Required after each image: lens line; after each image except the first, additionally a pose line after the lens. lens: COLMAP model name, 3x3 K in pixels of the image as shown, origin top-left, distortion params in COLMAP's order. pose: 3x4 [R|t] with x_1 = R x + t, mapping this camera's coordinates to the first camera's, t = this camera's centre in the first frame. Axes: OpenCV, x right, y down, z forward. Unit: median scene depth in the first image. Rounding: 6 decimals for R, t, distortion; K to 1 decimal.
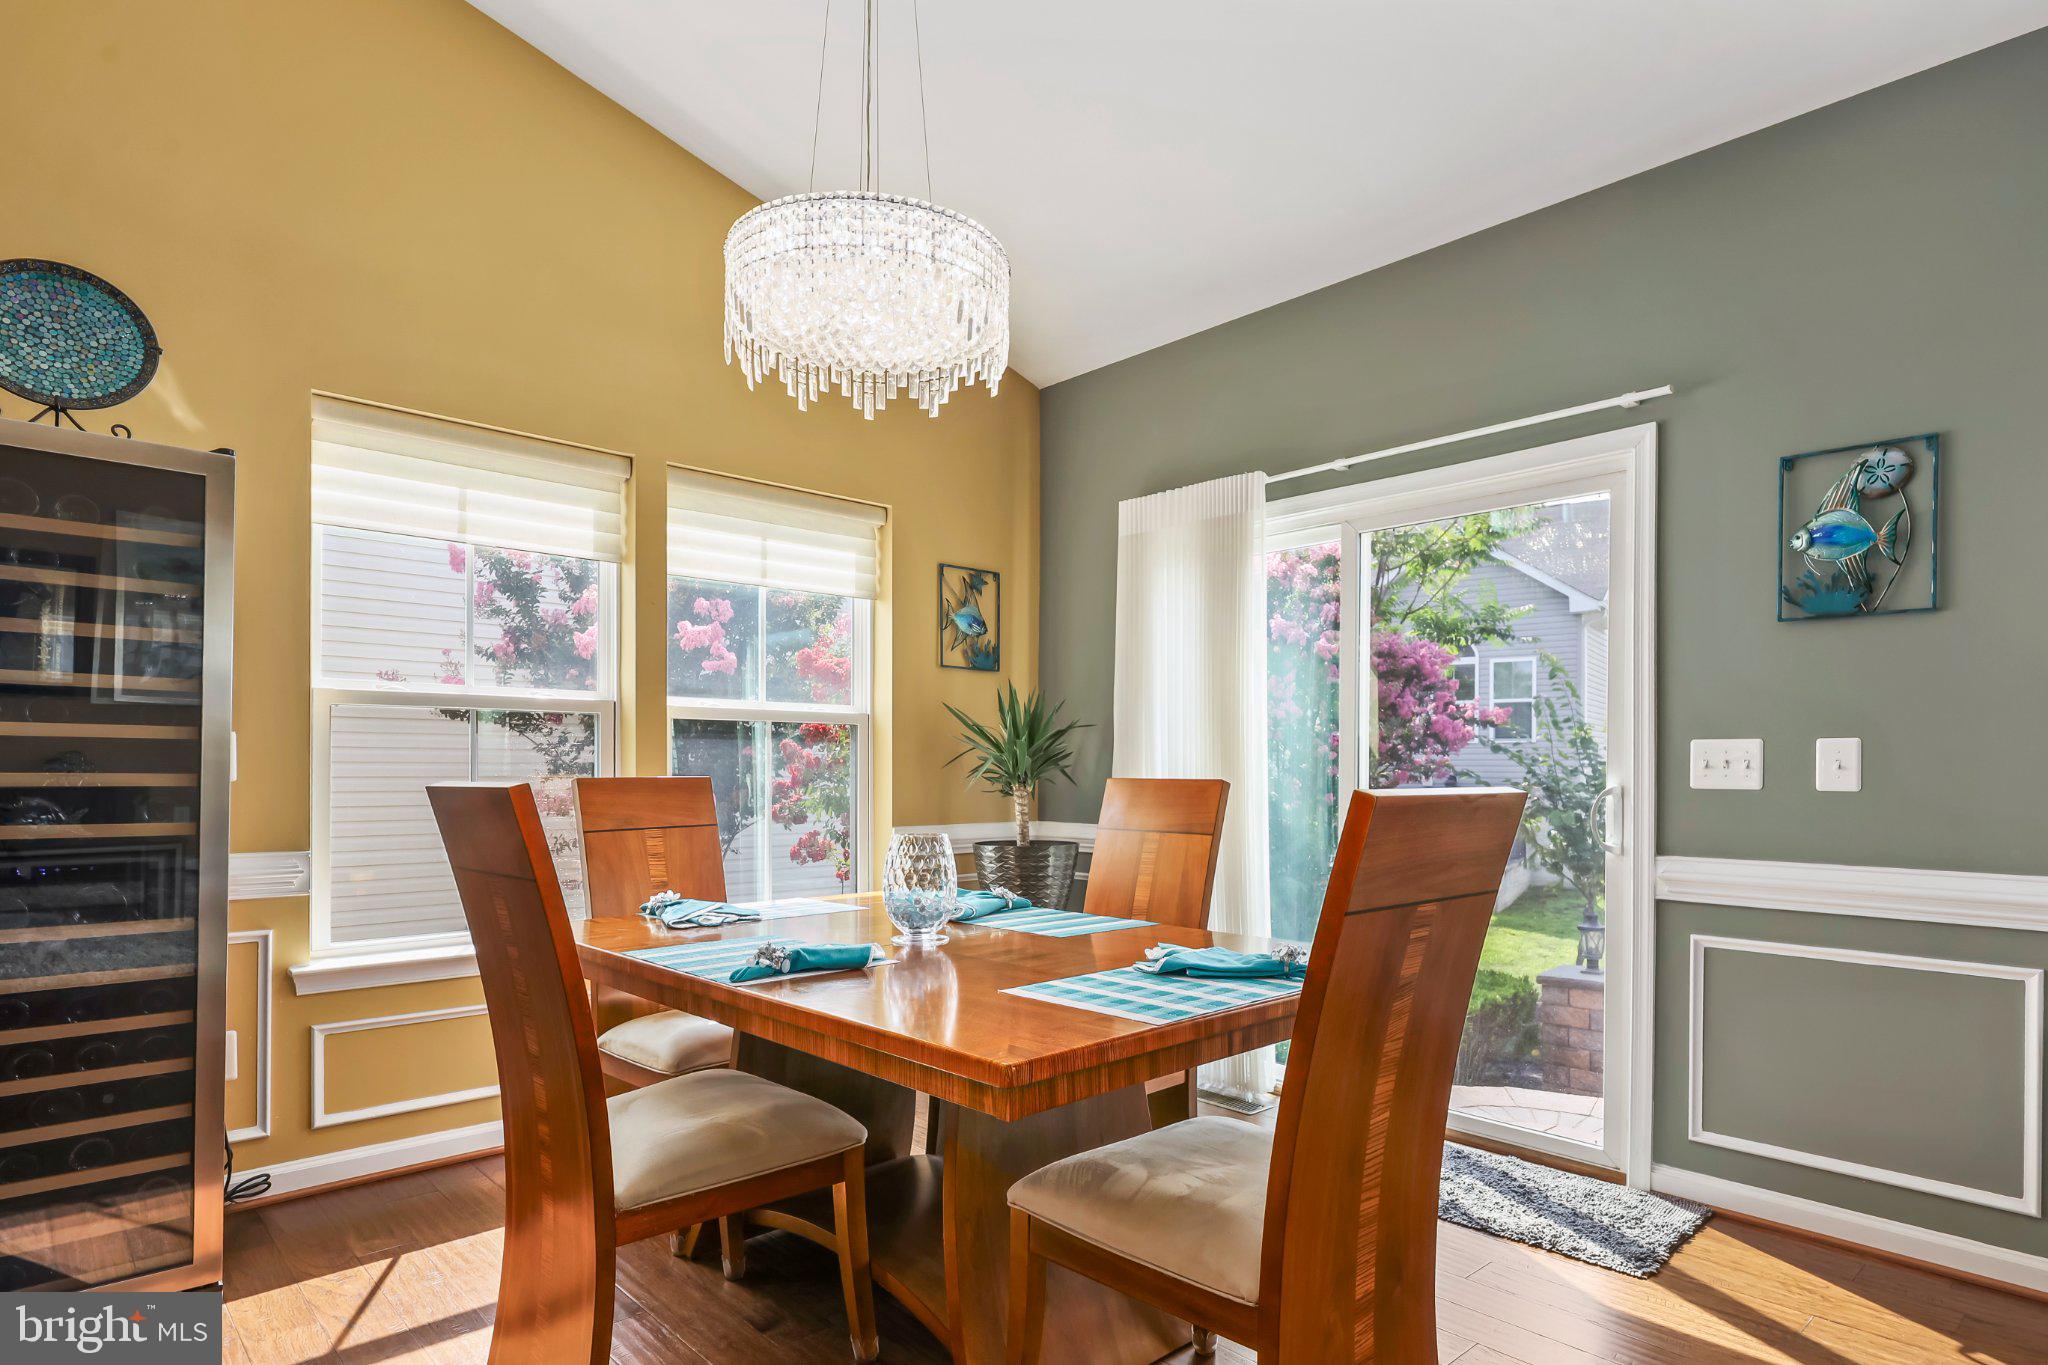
lens RADIAL K [[1115.1, 0, 1031.1], [0, 1115.1, 770.7], [0, 0, 1]] dist [0.000163, 0.000325]
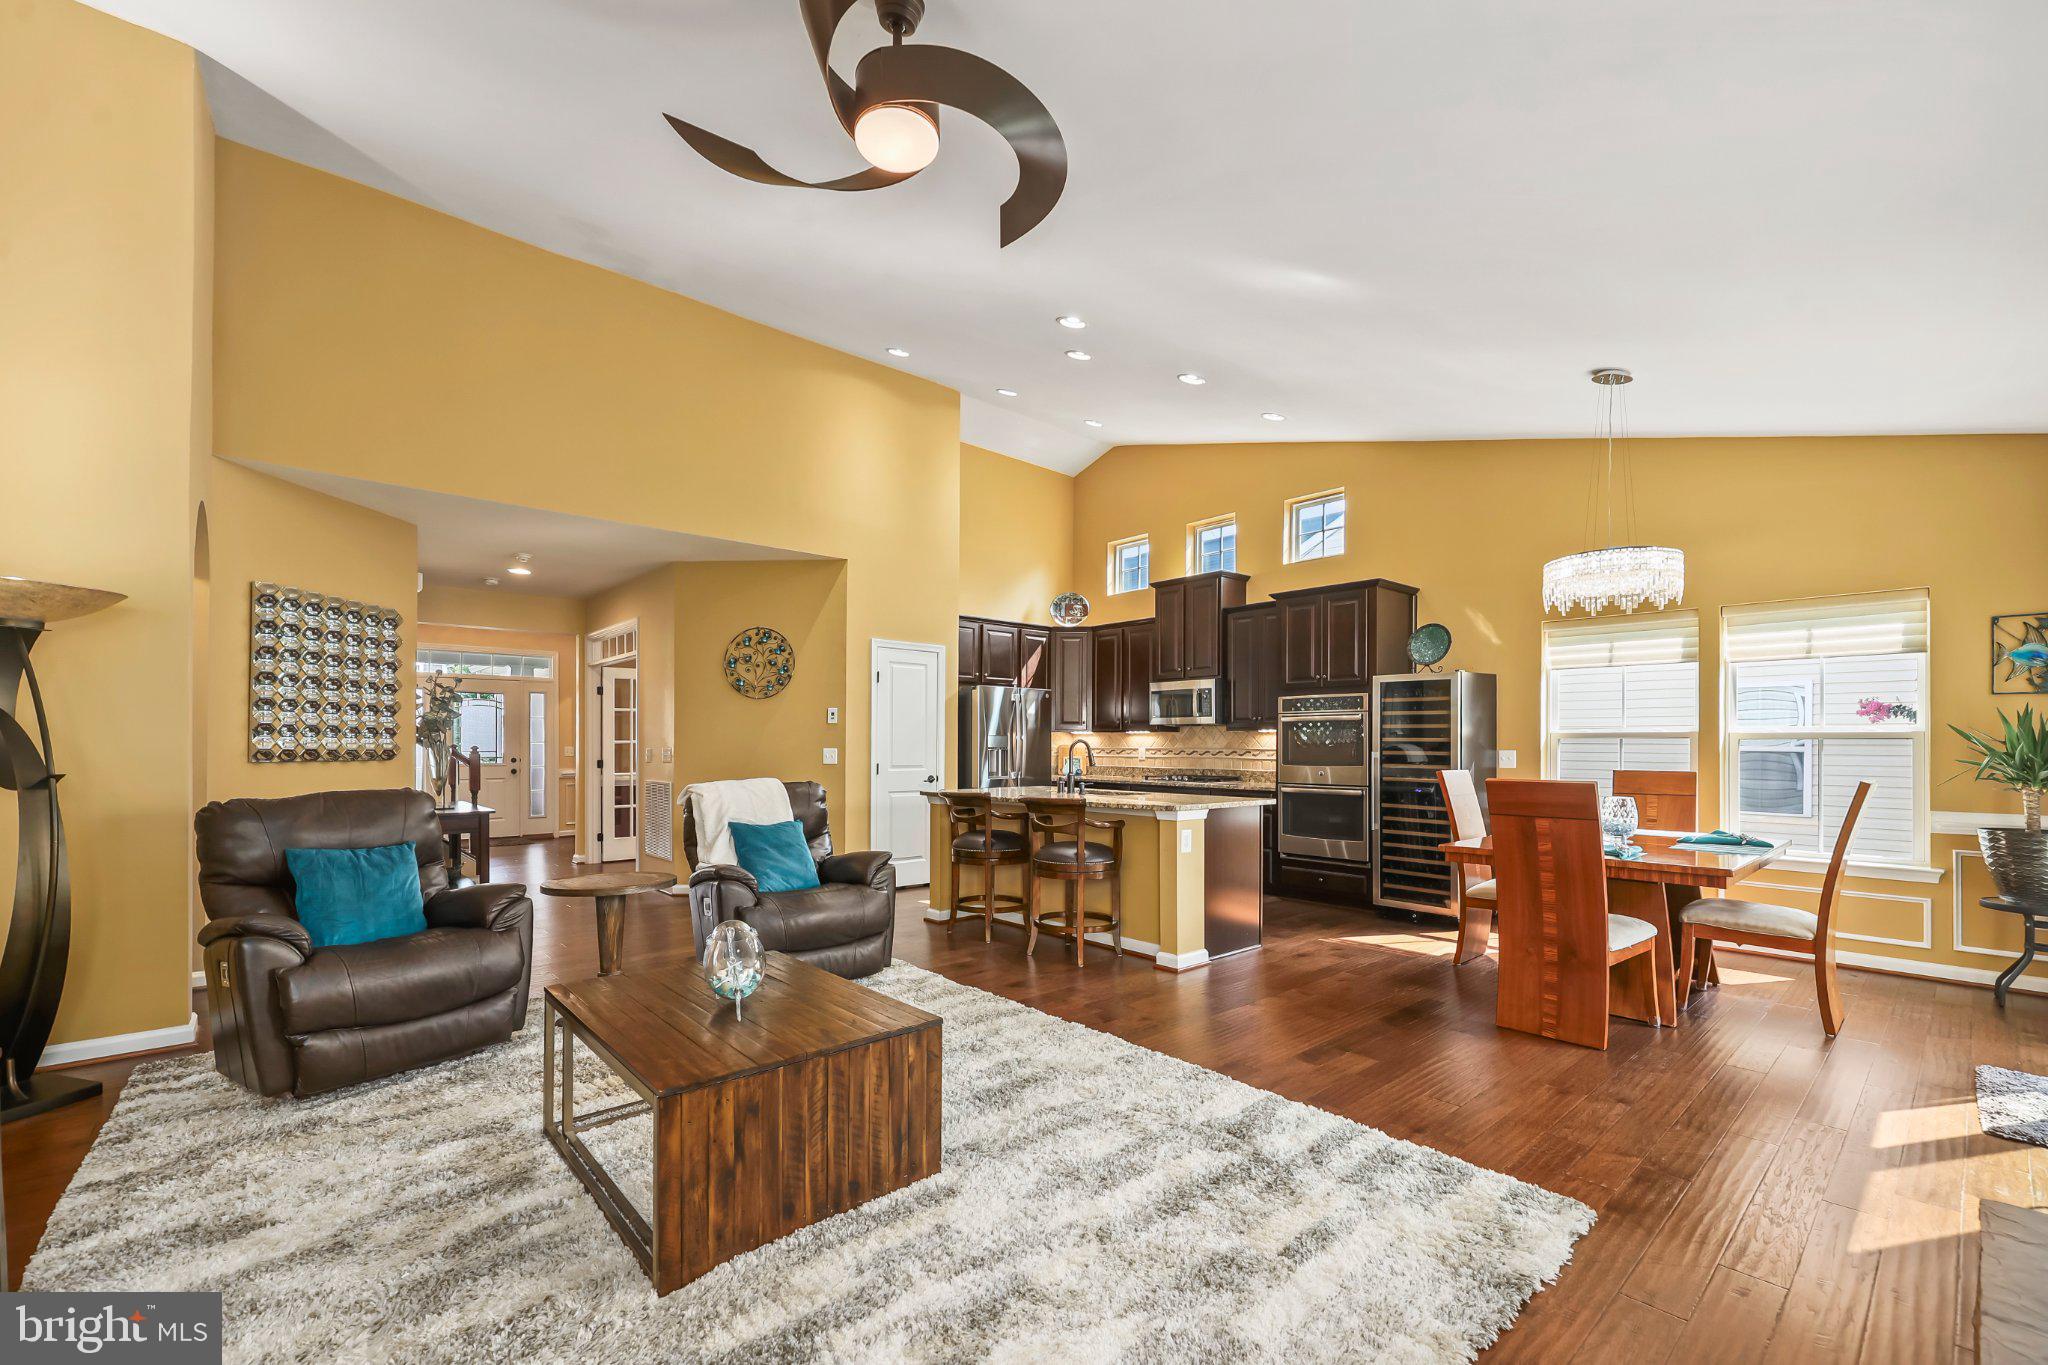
lens RADIAL K [[845.9, 0, 1020.9], [0, 845.9, 745.3], [0, 0, 1]] dist [-0.000079, -0.000342]
pose [[-0.017247, -0.004764, -0.999840, 1.412110], [-0.005903, 0.999972, -0.004663, -0.030474], [0.999834, 0.005822, -0.017275, -0.209981]]
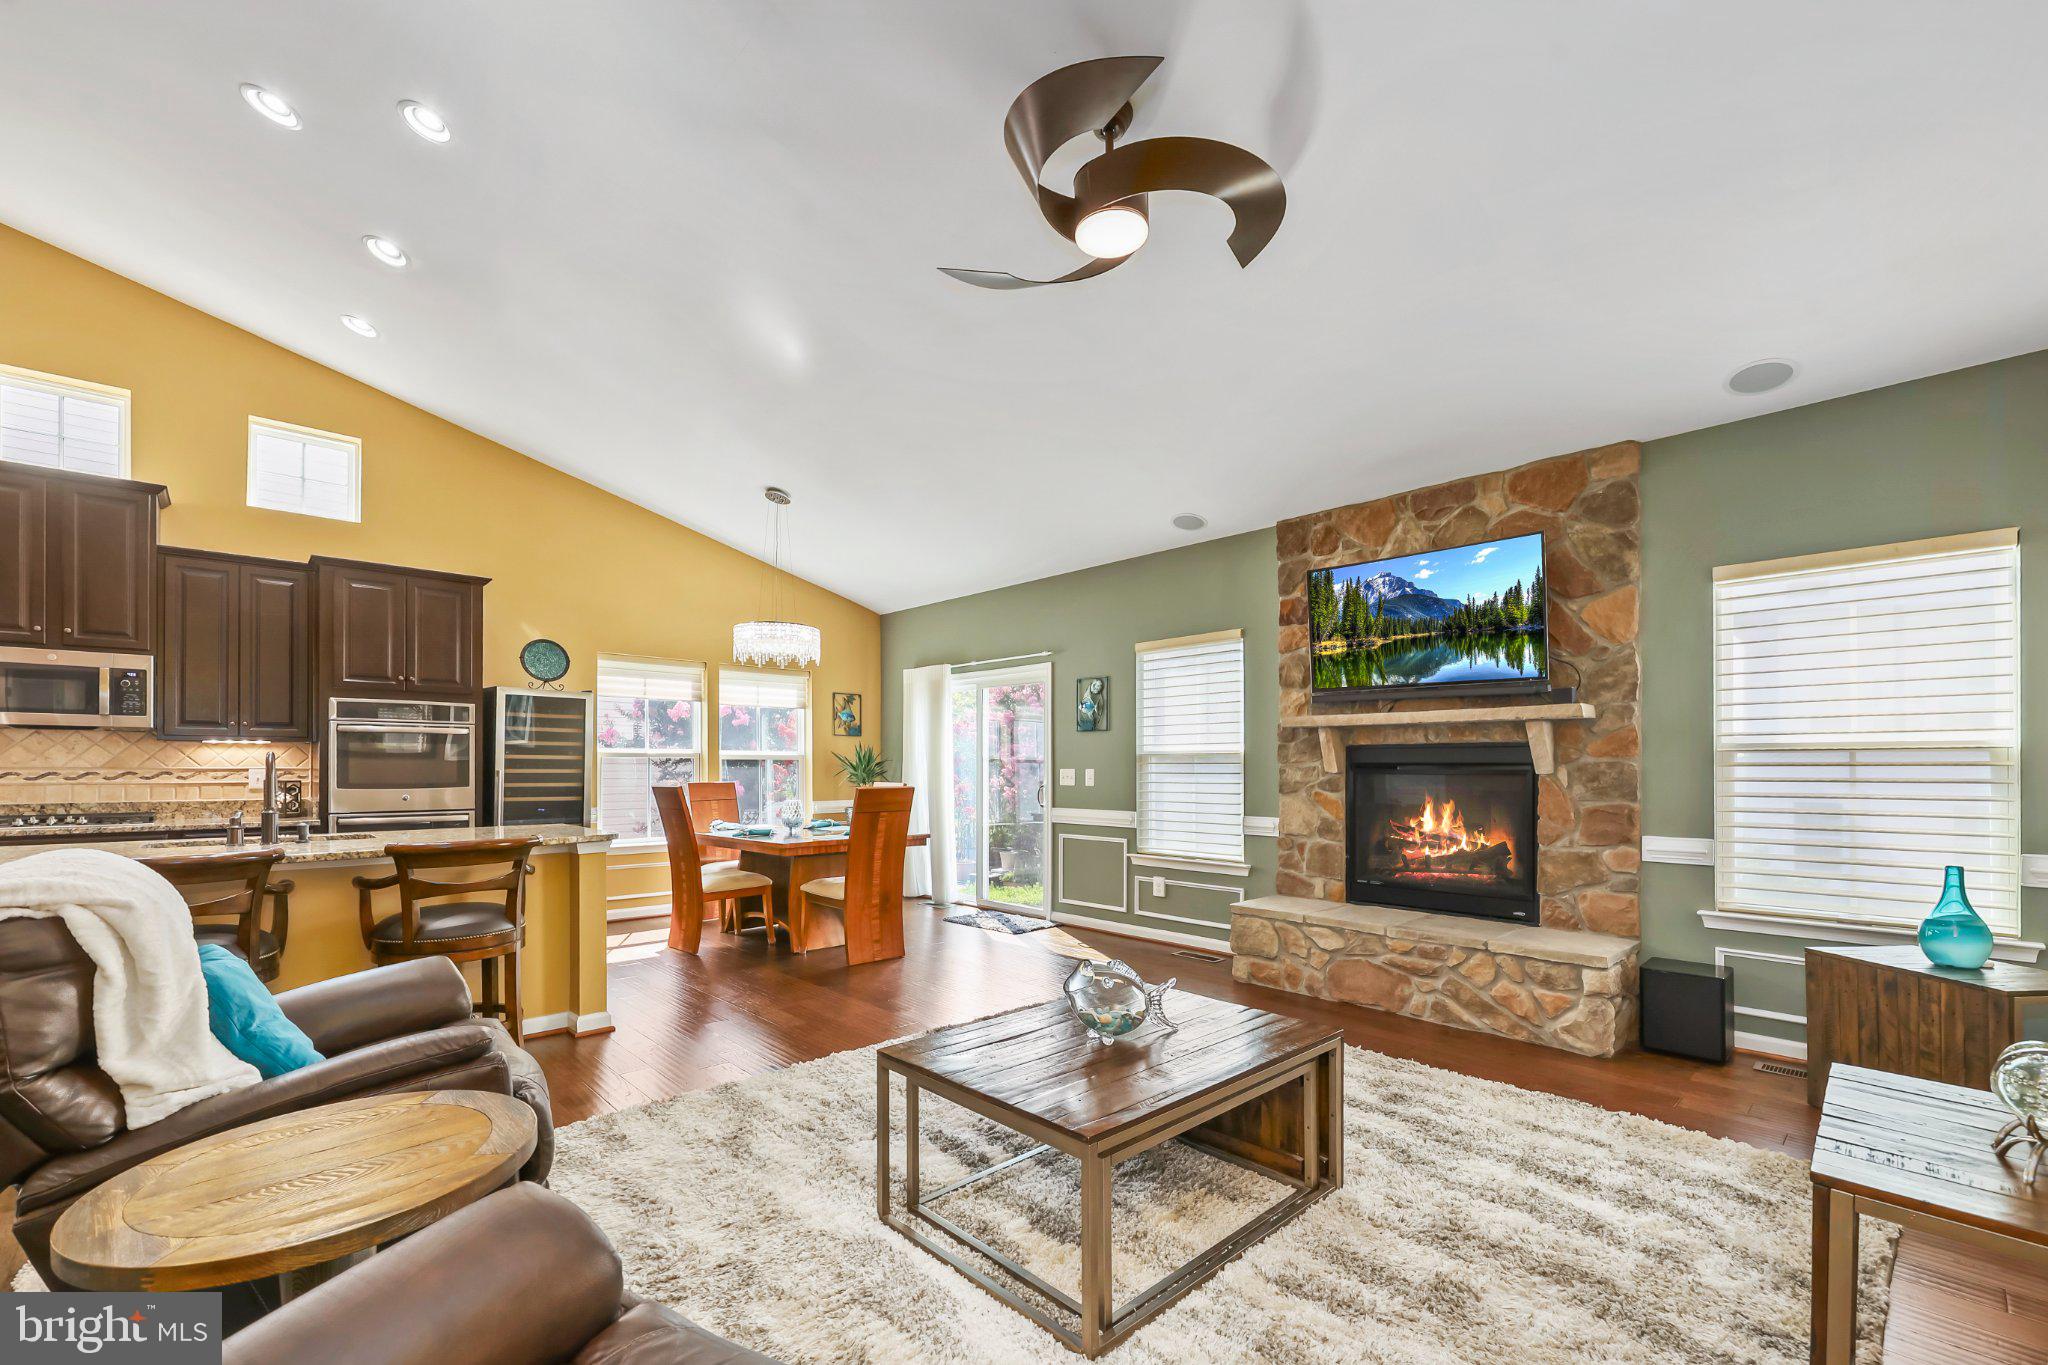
lens RADIAL K [[864.8, 0, 1024.9], [0, 864.8, 757.3], [0, 0, 1]] dist [0.000269, -0.000171]
pose [[0.999911, -0.003678, 0.012834, 0.462831], [0.003851, 0.999902, -0.013484, -0.027874], [-0.012783, 0.013532, 0.999827, -1.319241]]
